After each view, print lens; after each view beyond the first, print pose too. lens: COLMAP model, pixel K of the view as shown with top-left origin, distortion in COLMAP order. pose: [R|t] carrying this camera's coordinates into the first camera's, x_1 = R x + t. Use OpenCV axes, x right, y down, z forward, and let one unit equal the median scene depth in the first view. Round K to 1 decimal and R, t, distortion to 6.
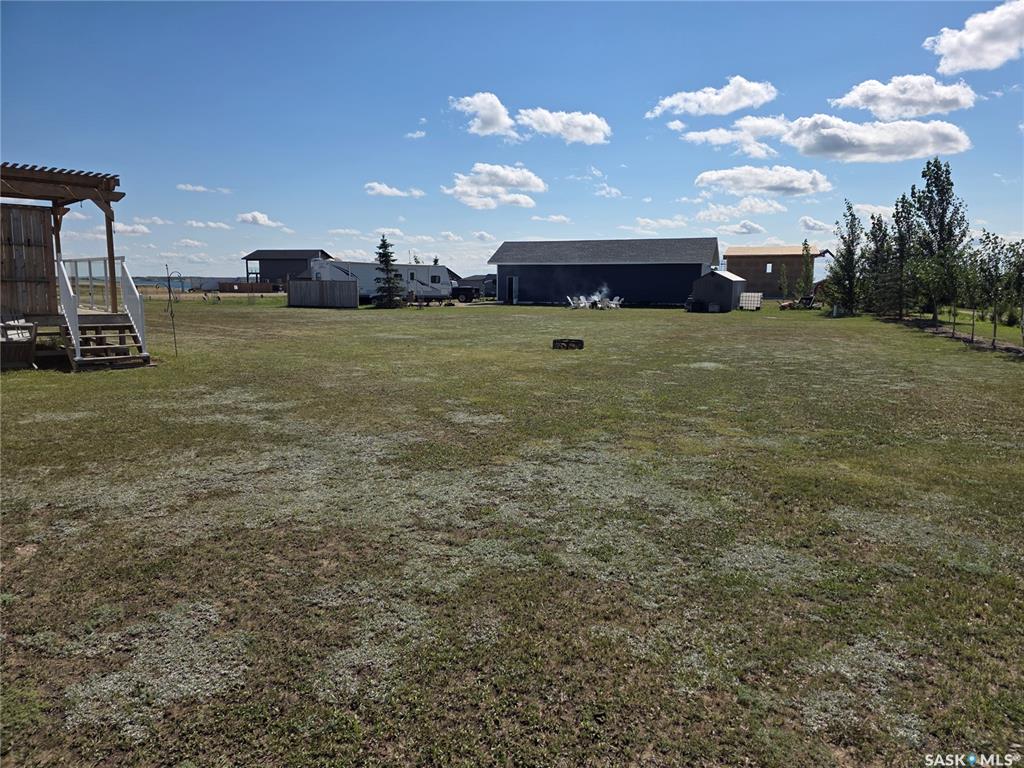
lens RADIAL K [[688.2, 0, 512.2], [0, 688.2, 387.7], [0, 0, 1]] dist [0.054539, -0.033184]
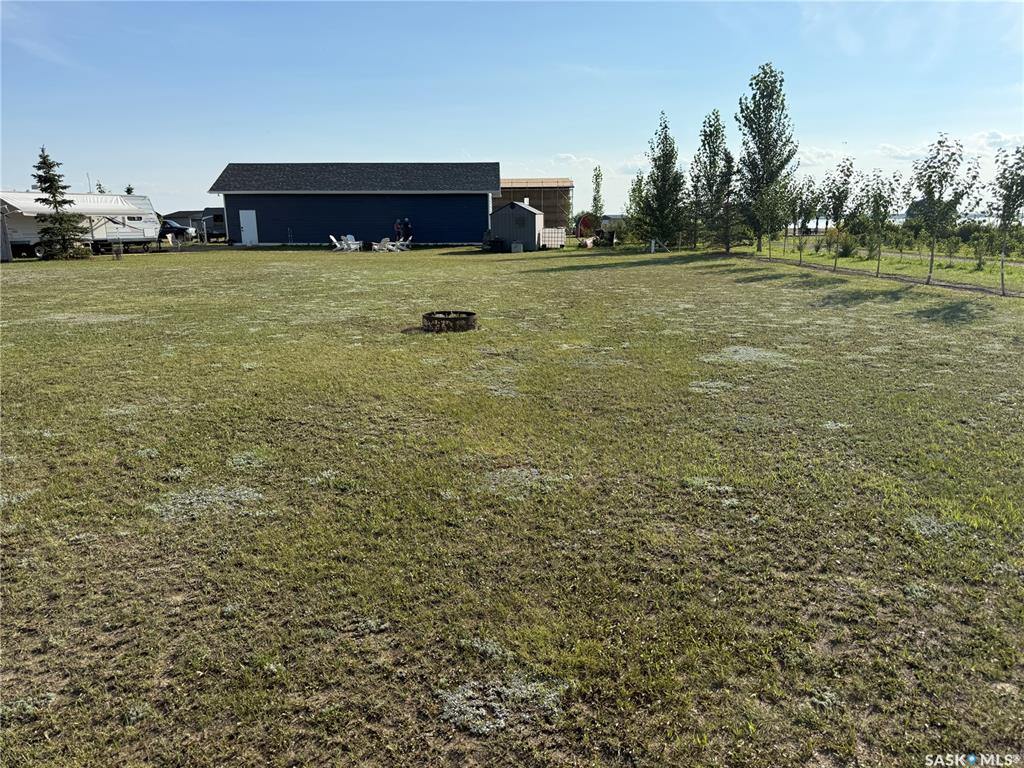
lens RADIAL K [[724.1, 0, 515.7], [0, 724.1, 389.6], [0, 0, 1]] dist [0.033435, -0.054040]
pose [[0.929778, -0.098381, 0.354732, -0.033964], [0.069916, 0.993281, 0.092222, -0.023712], [-0.361421, -0.060944, 0.930409, 0.173506]]
